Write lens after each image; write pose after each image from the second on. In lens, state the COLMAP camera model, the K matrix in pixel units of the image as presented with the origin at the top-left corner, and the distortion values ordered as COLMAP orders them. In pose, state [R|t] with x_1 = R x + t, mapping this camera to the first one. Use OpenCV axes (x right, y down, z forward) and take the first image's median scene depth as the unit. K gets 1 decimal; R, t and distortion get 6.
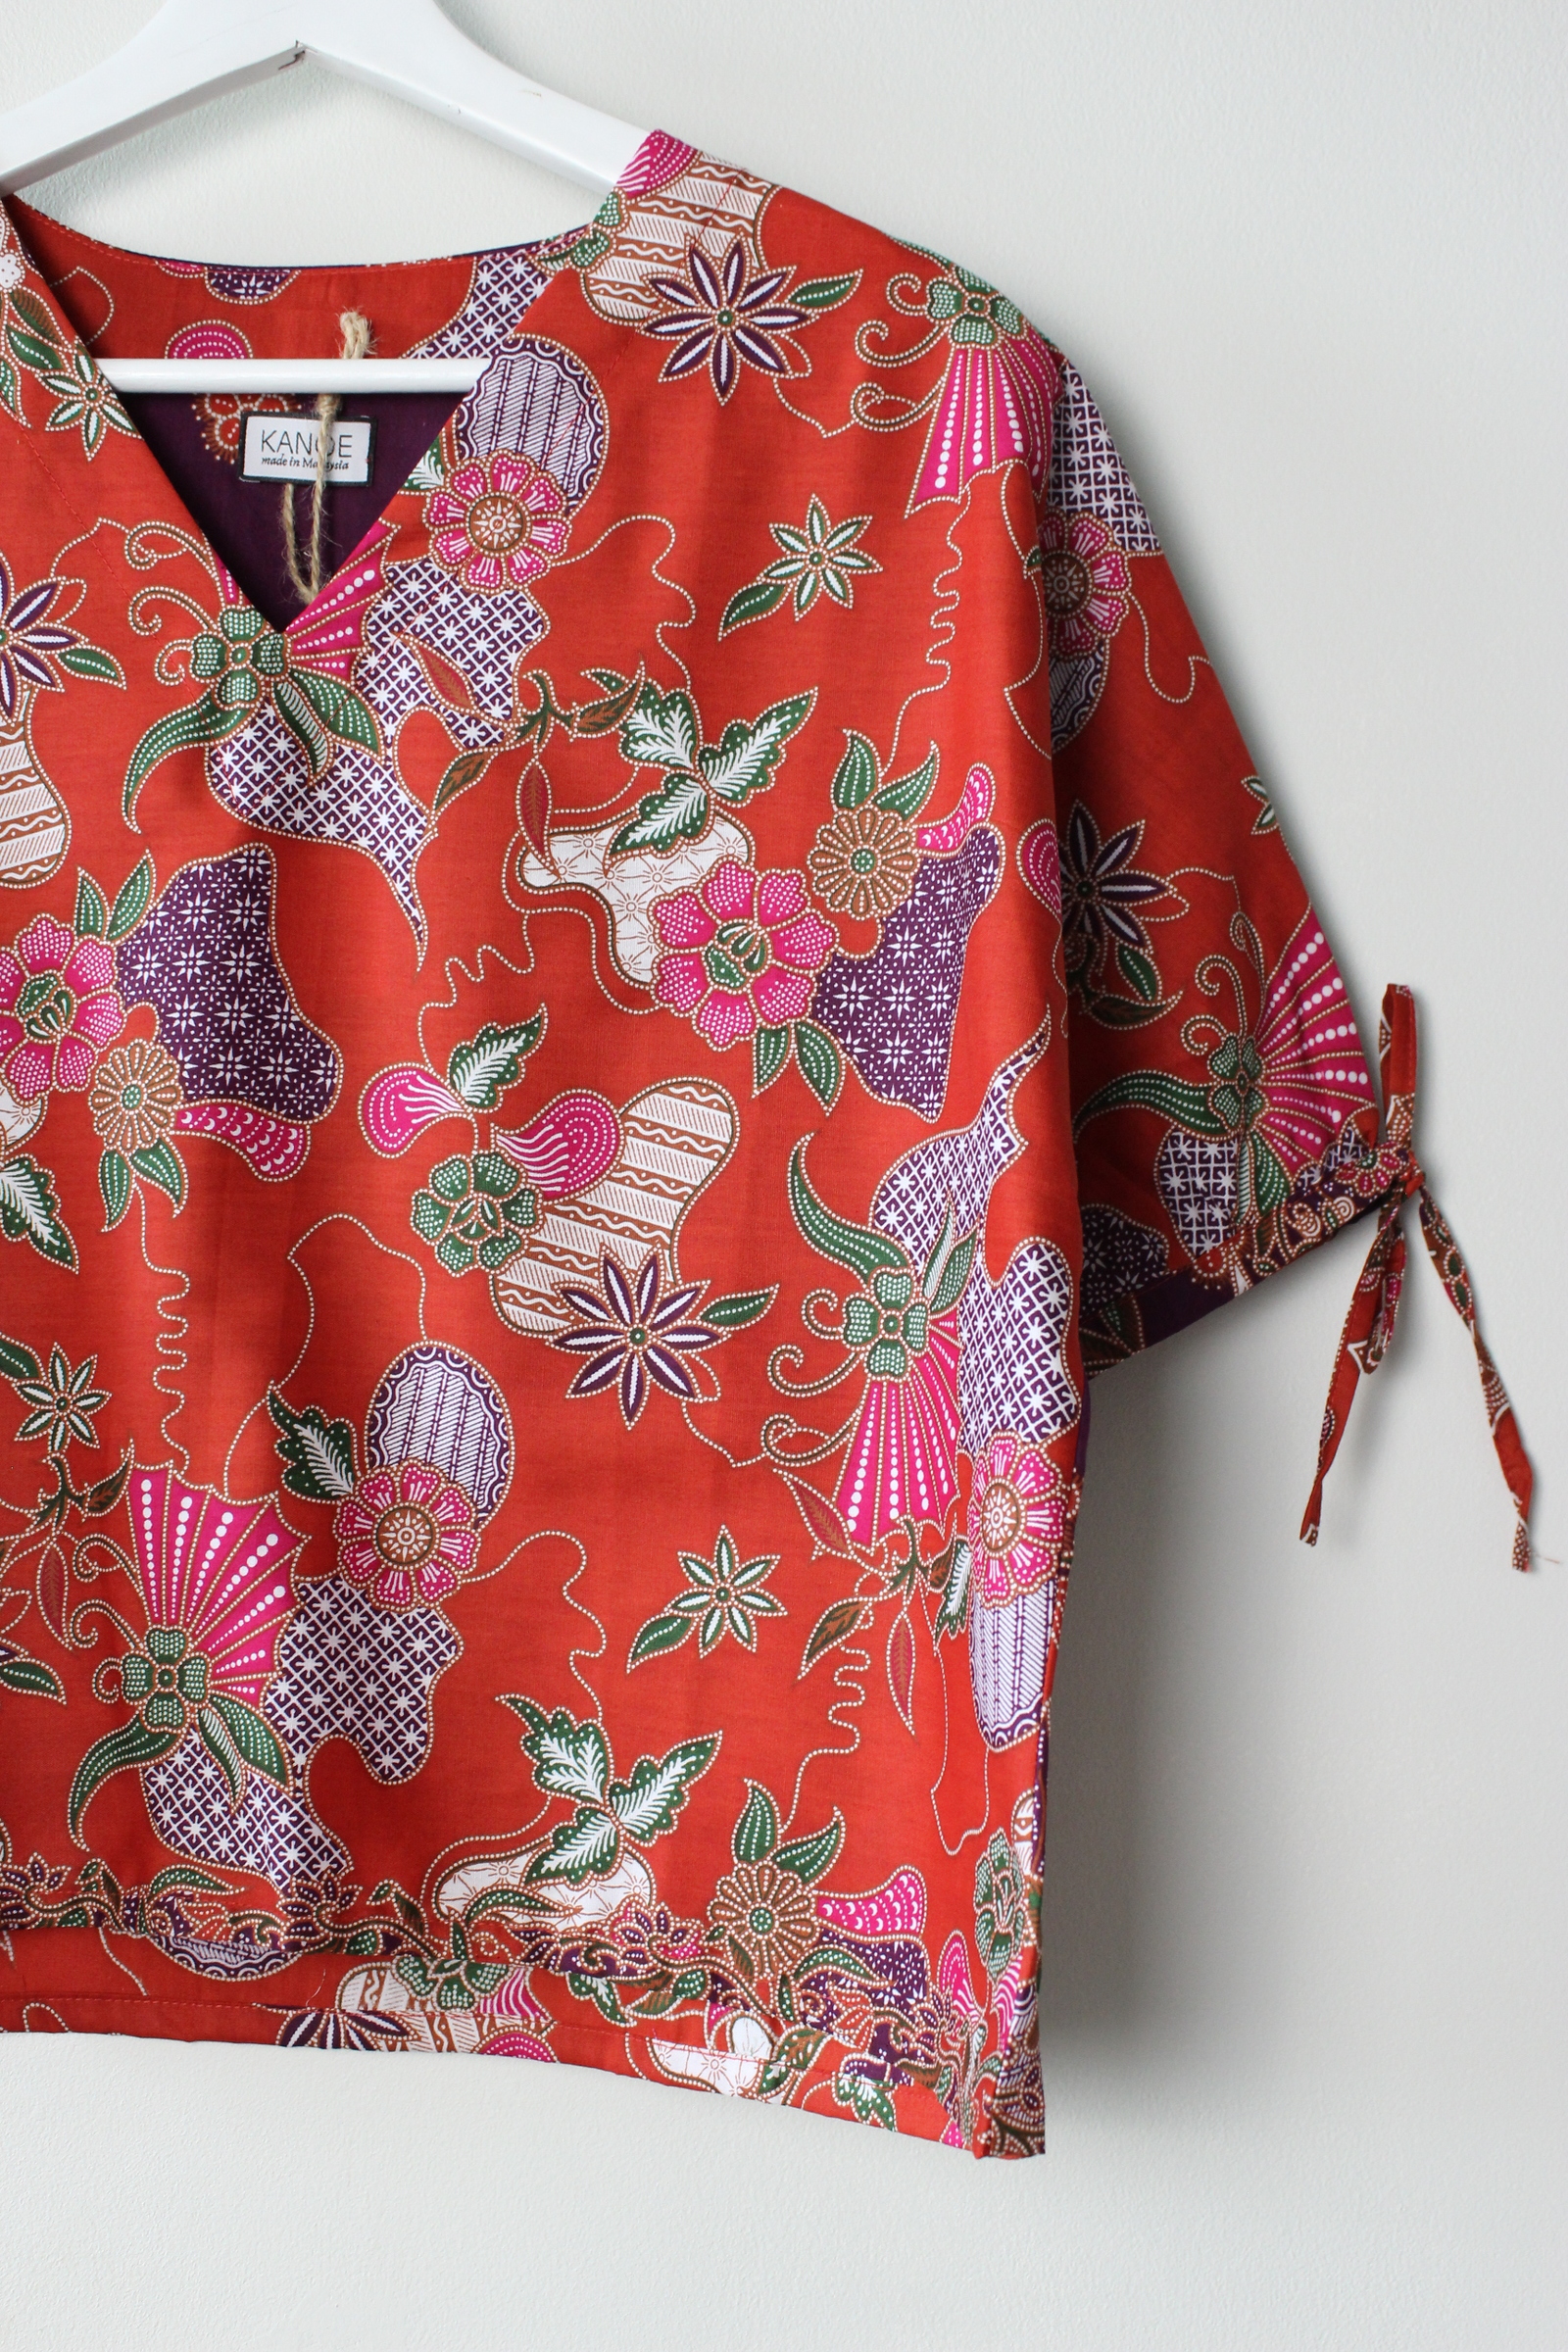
lens RADIAL K [[2749.0, 0, 791.8], [0, 2749.0, 1164.0], [0, 0, 1]] dist [-0.088494, 0.044547]
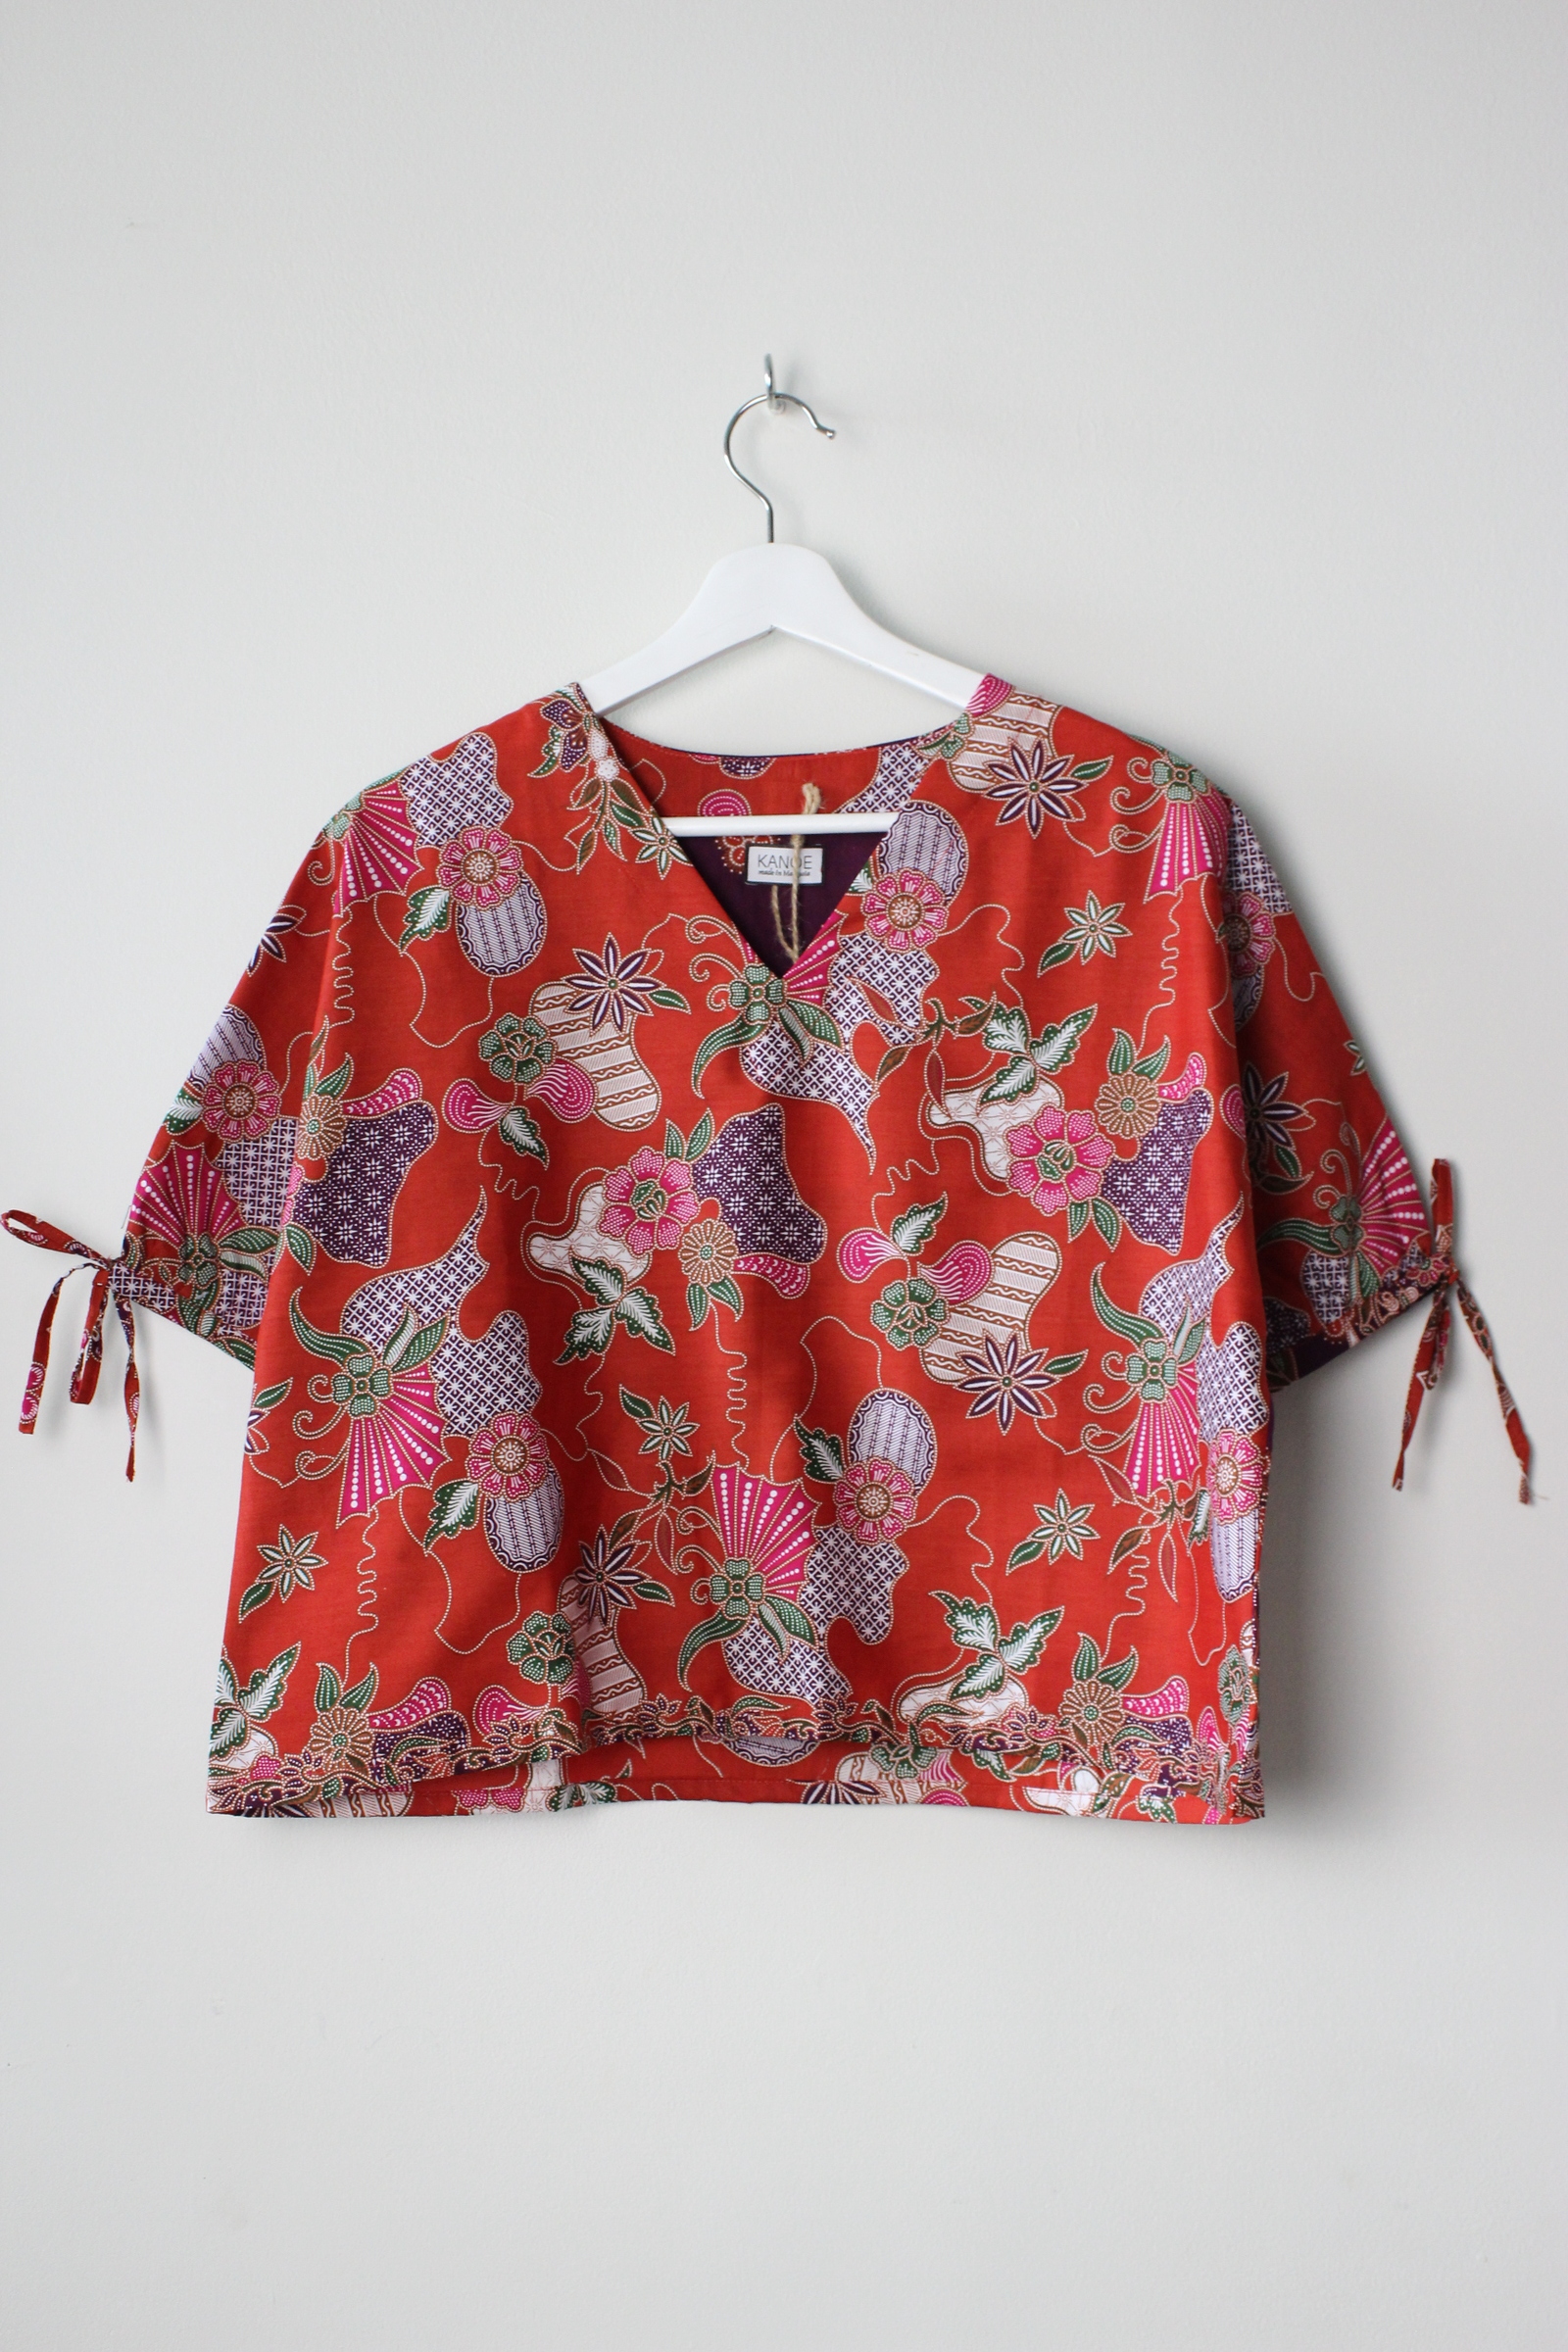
lens RADIAL K [[2720.6, 0, 784.0], [0, 2720.6, 1176.0], [0, 0, 1]] dist [-0.100981, 0.160084]
pose [[0.998713, -0.032776, -0.038694, -0.124468], [0.032545, 0.999449, -0.006571, -0.060041], [0.038888, 0.005304, 0.999230, -0.717321]]
